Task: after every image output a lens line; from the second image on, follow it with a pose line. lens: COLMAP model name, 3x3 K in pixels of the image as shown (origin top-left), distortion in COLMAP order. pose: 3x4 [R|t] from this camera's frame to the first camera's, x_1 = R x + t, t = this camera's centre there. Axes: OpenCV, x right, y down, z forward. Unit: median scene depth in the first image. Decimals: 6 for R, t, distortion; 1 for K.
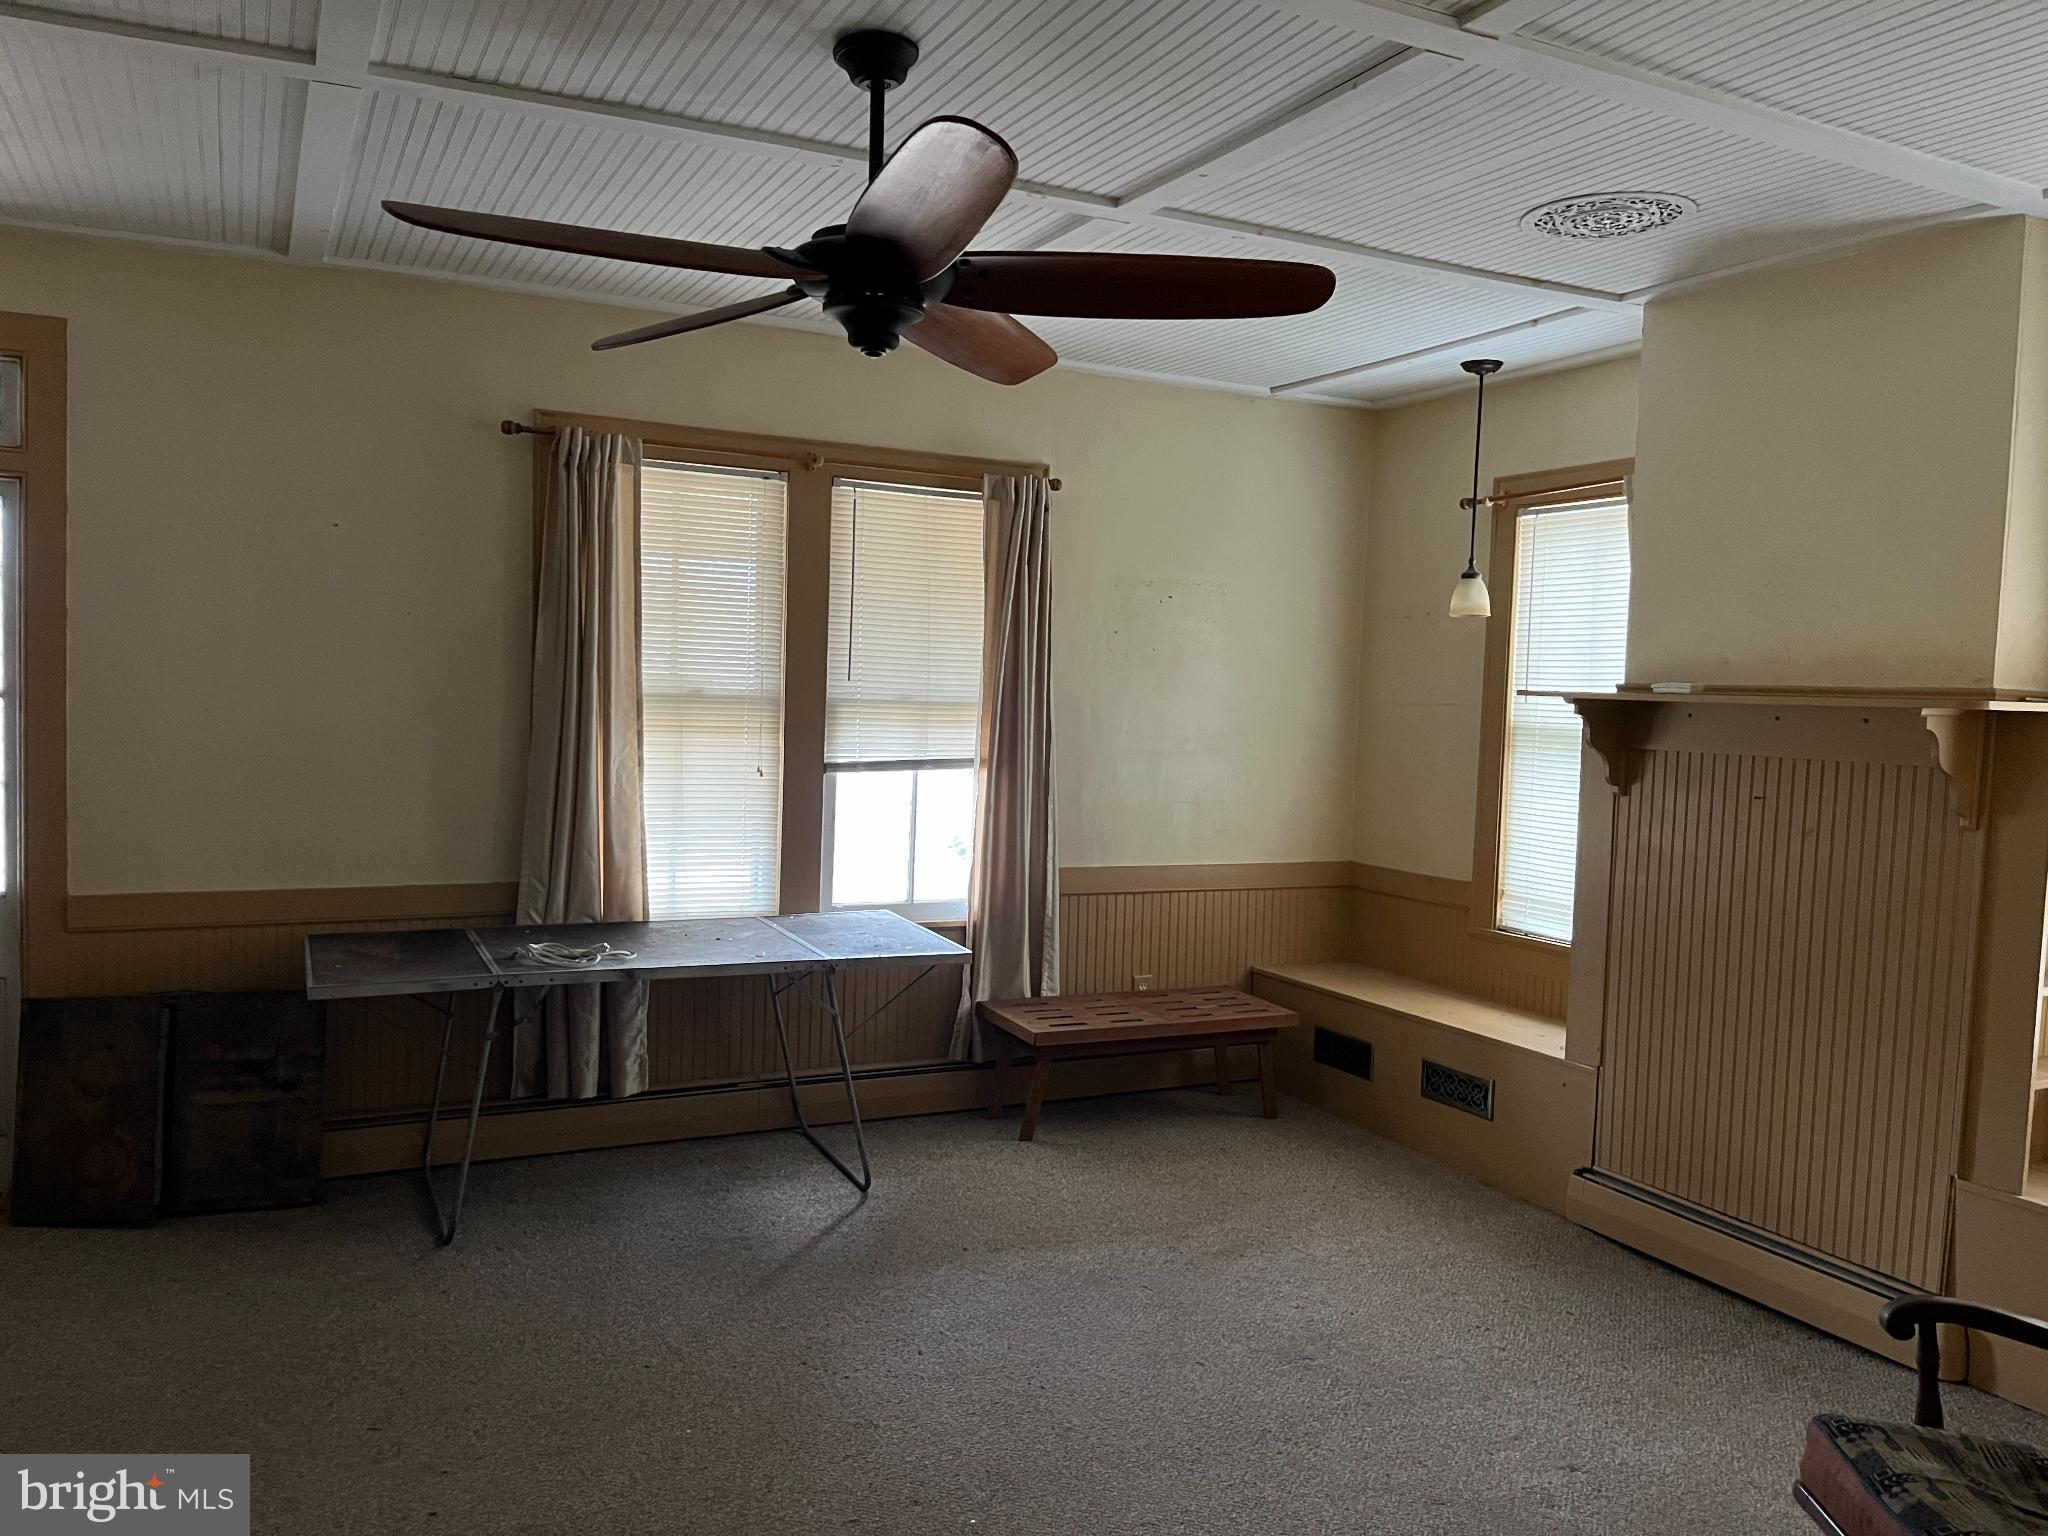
lens RADIAL K [[1554.8, 0, 1010.5], [0, 1554.8, 770.3], [0, 0, 1]] dist [0.014569, -0.035224]
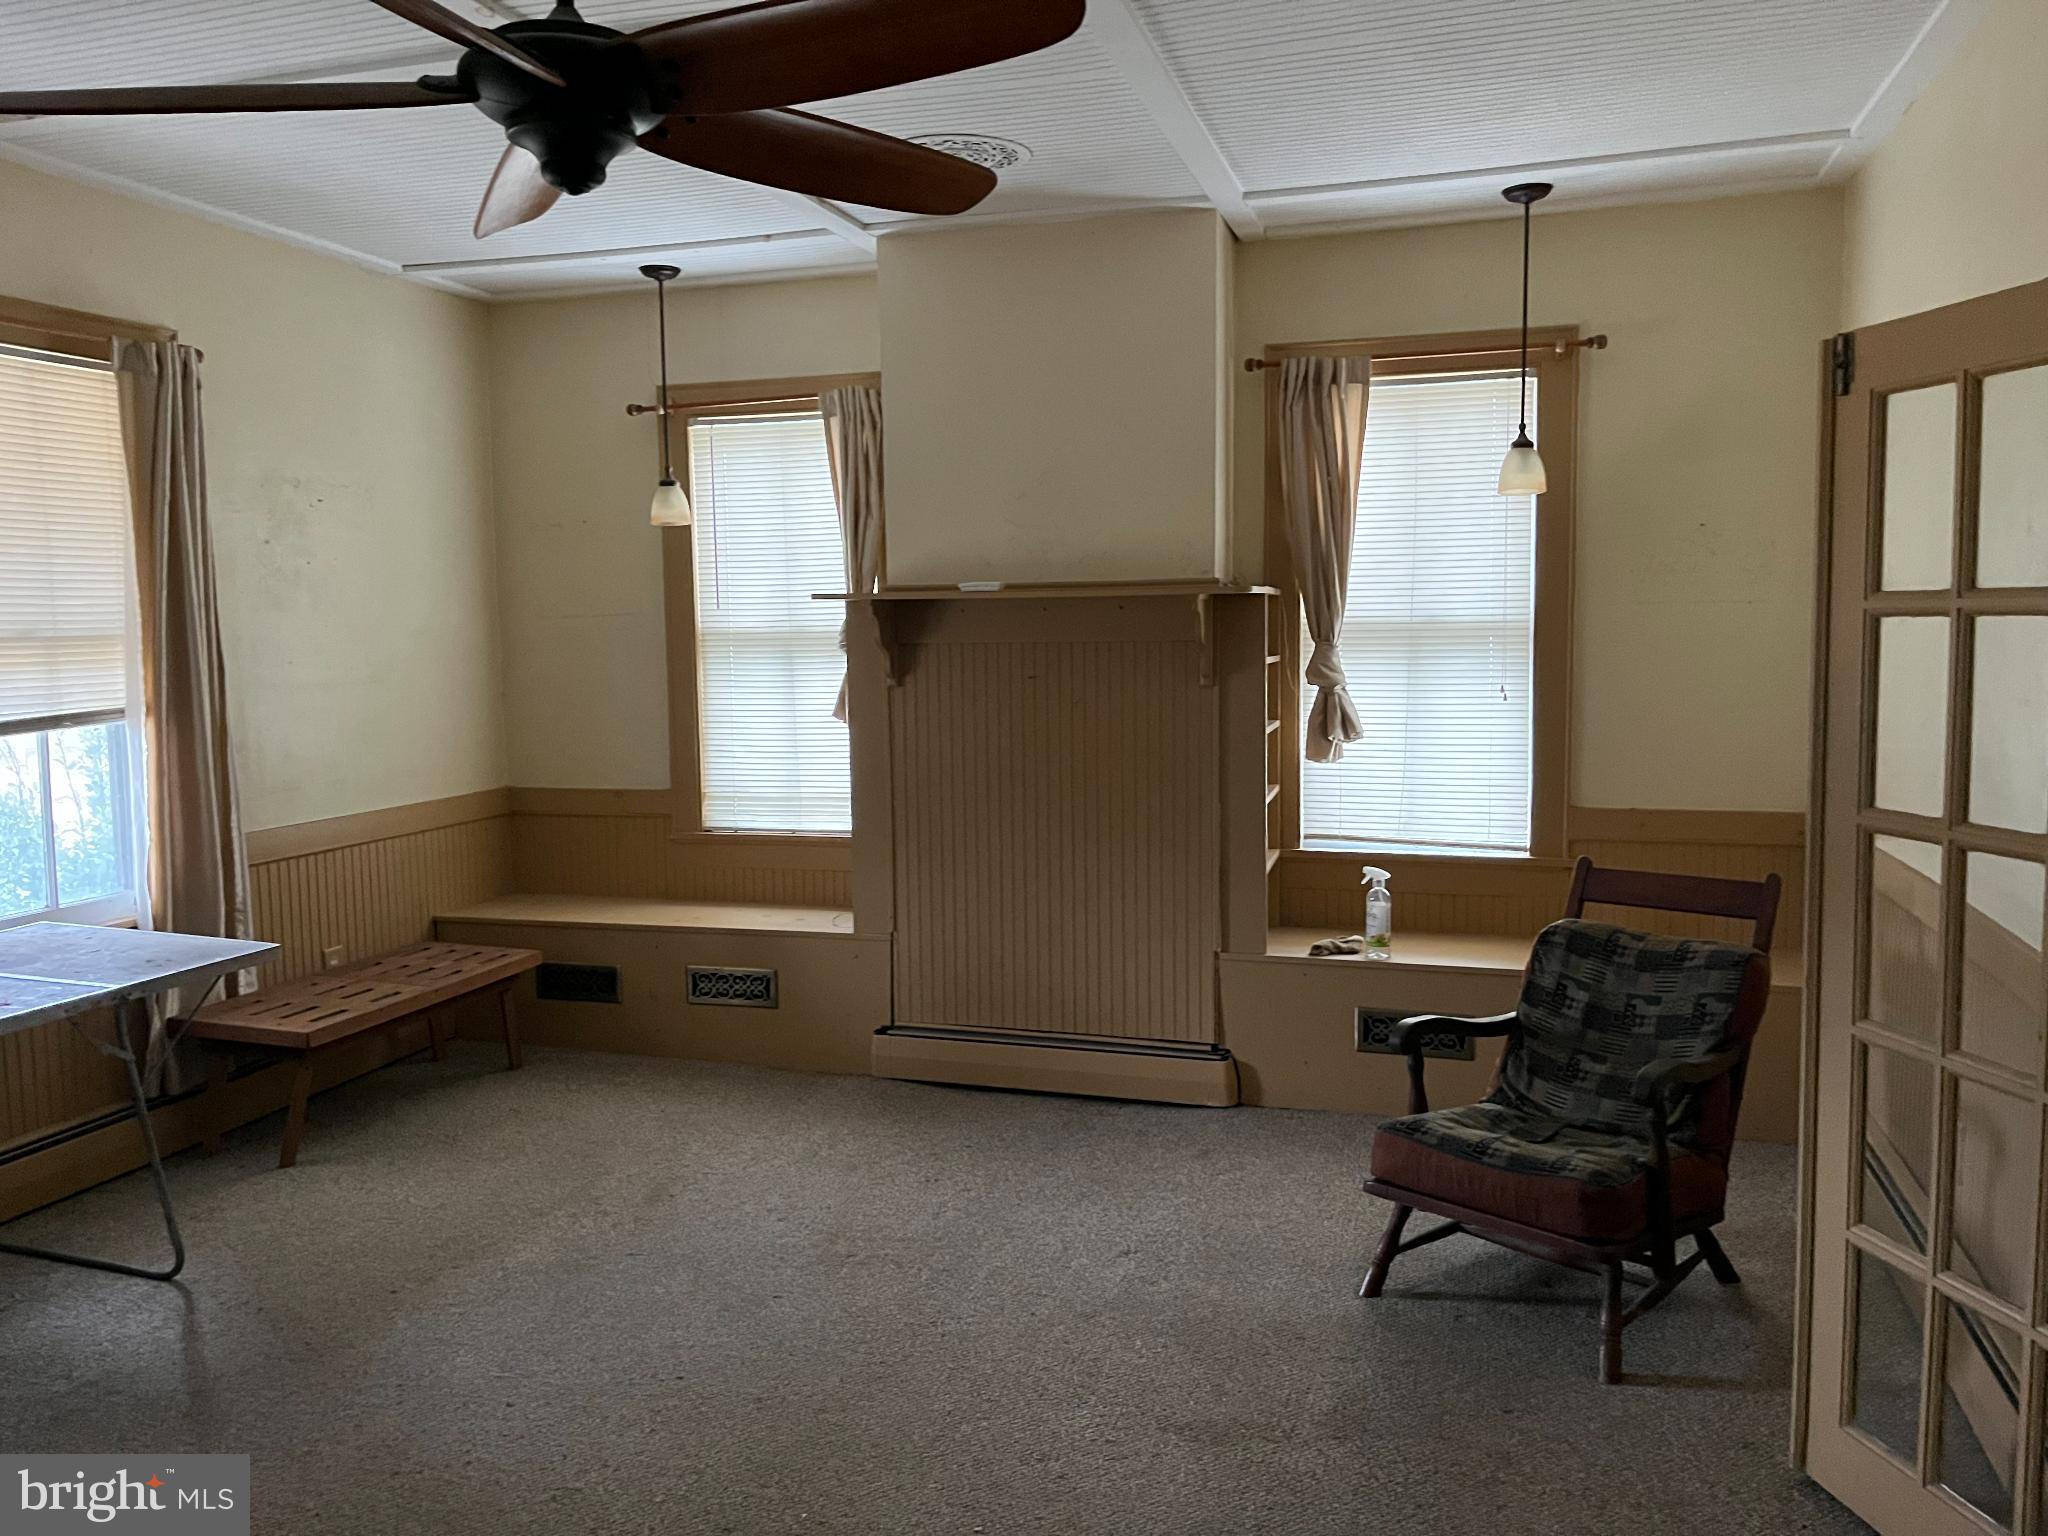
lens RADIAL K [[1554.8, 0, 1062.9], [0, 1554.8, 752.3], [0, 0, 1]] dist [0.014569, -0.035224]
pose [[0.670068, -0.105871, 0.734711, -0.298158], [0.074467, 0.994371, 0.075373, -0.010247], [-0.738555, 0.004207, 0.674180, 0.146201]]
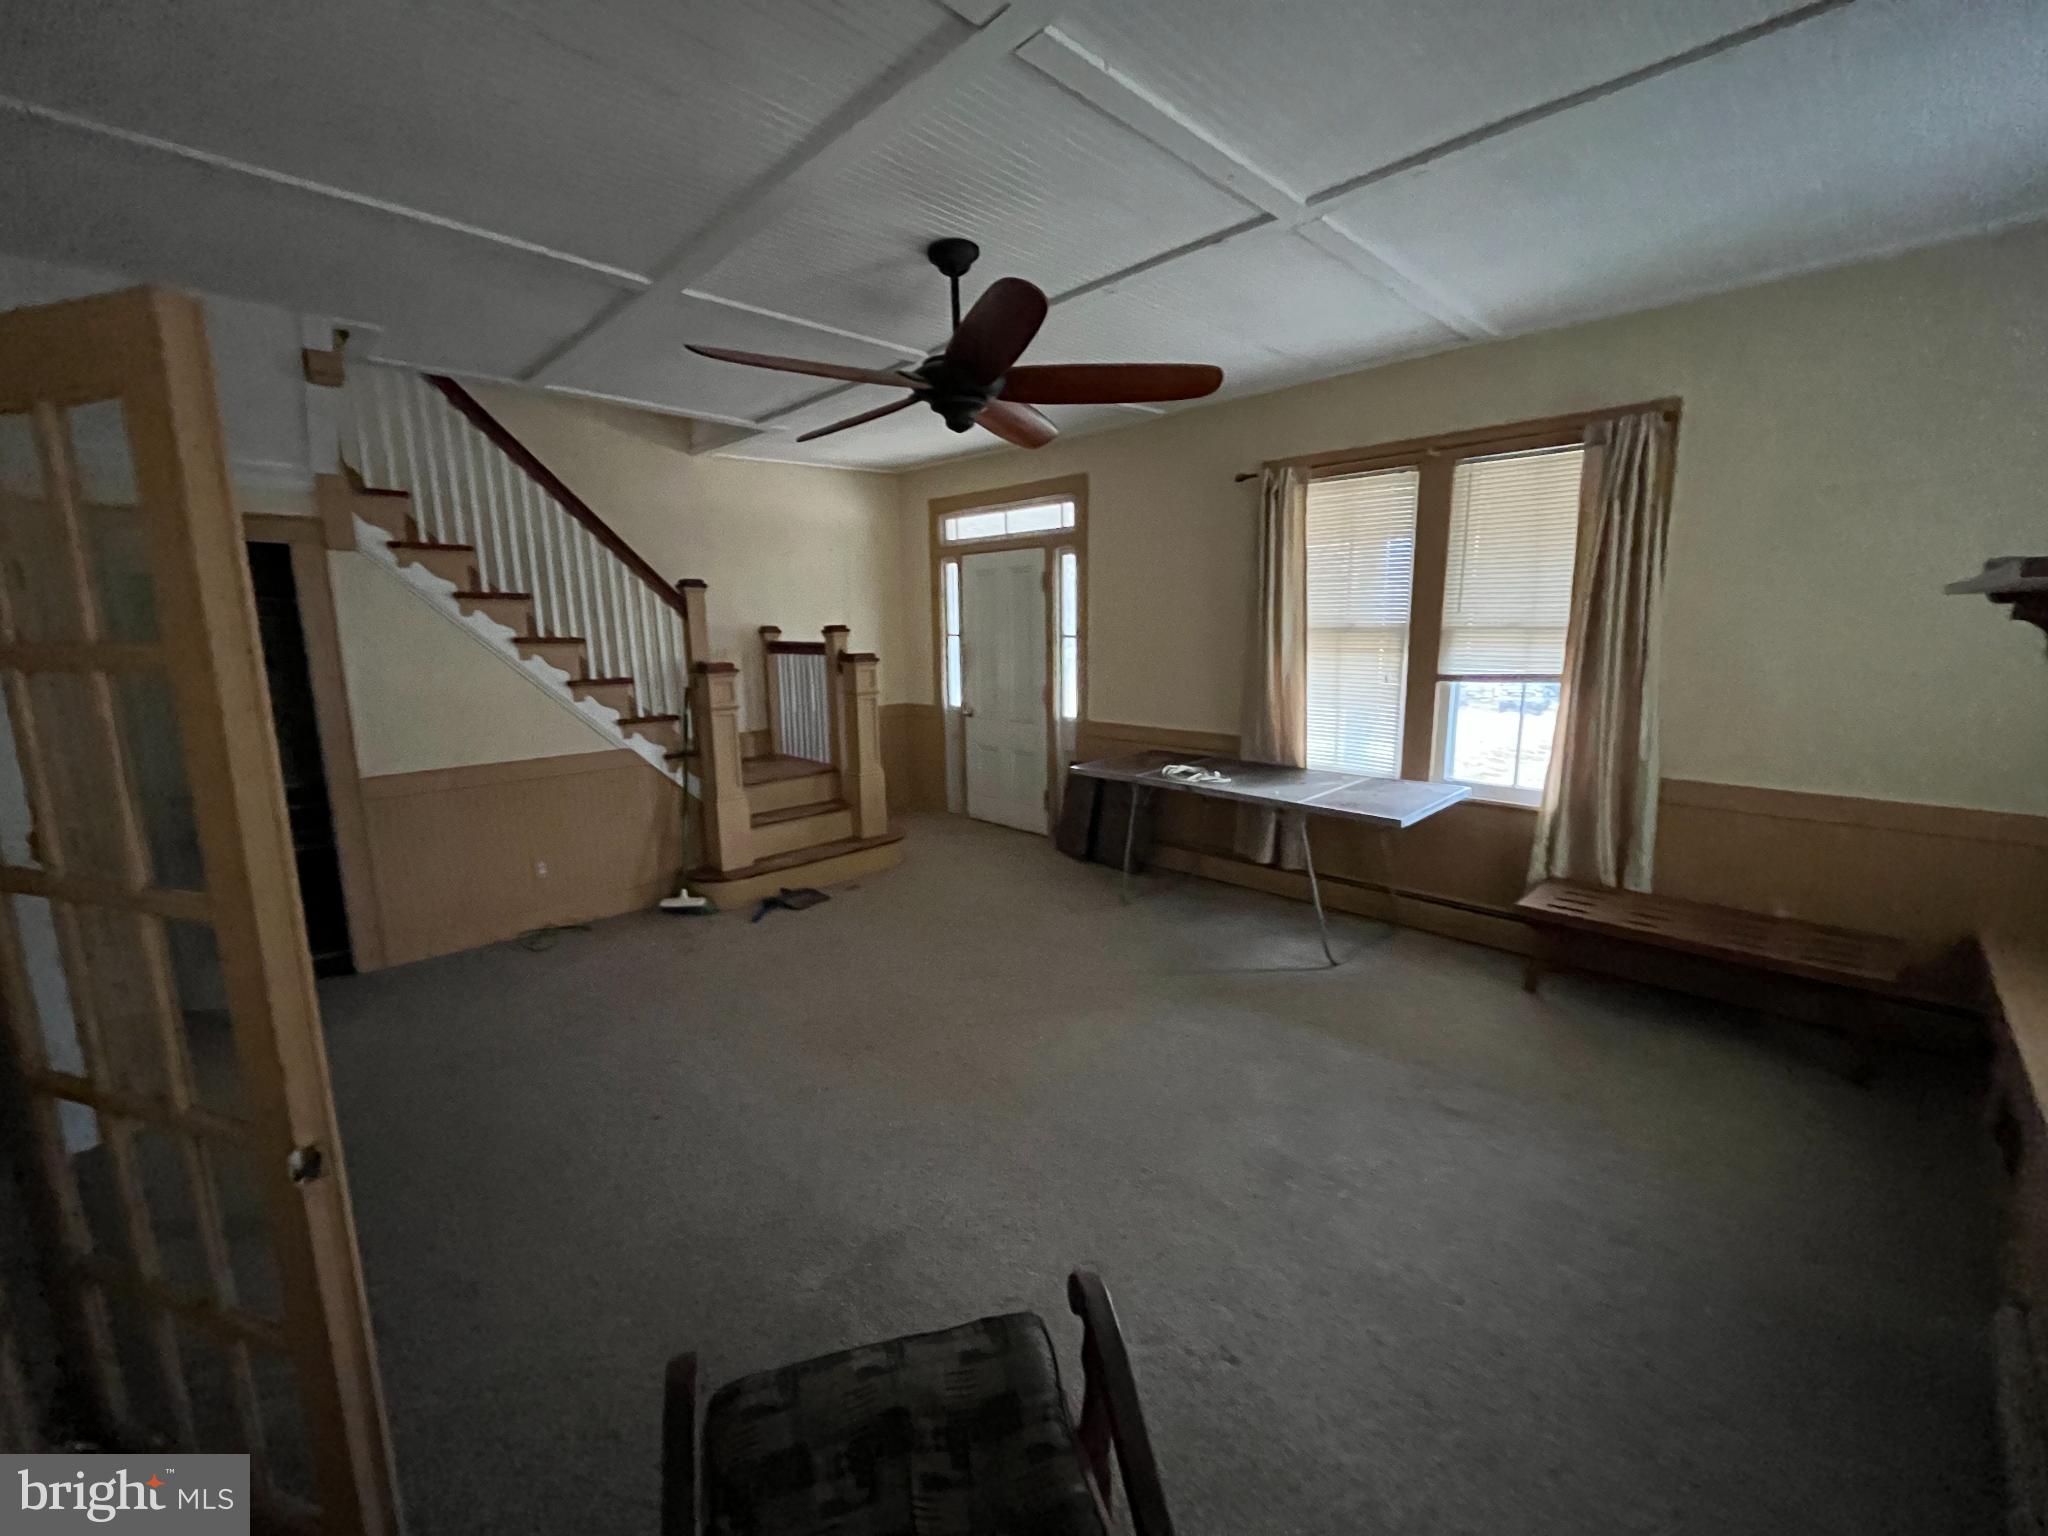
lens RADIAL K [[829.3, 0, 1022.9], [0, 829.3, 755.0], [0, 0, 1]] dist [0.000810, -0.000131]
pose [[0.317353, 0.114823, -0.941330, 0.474090], [-0.023246, 0.993286, 0.113323, -0.008528], [0.948023, -0.014081, 0.317891, 0.422372]]
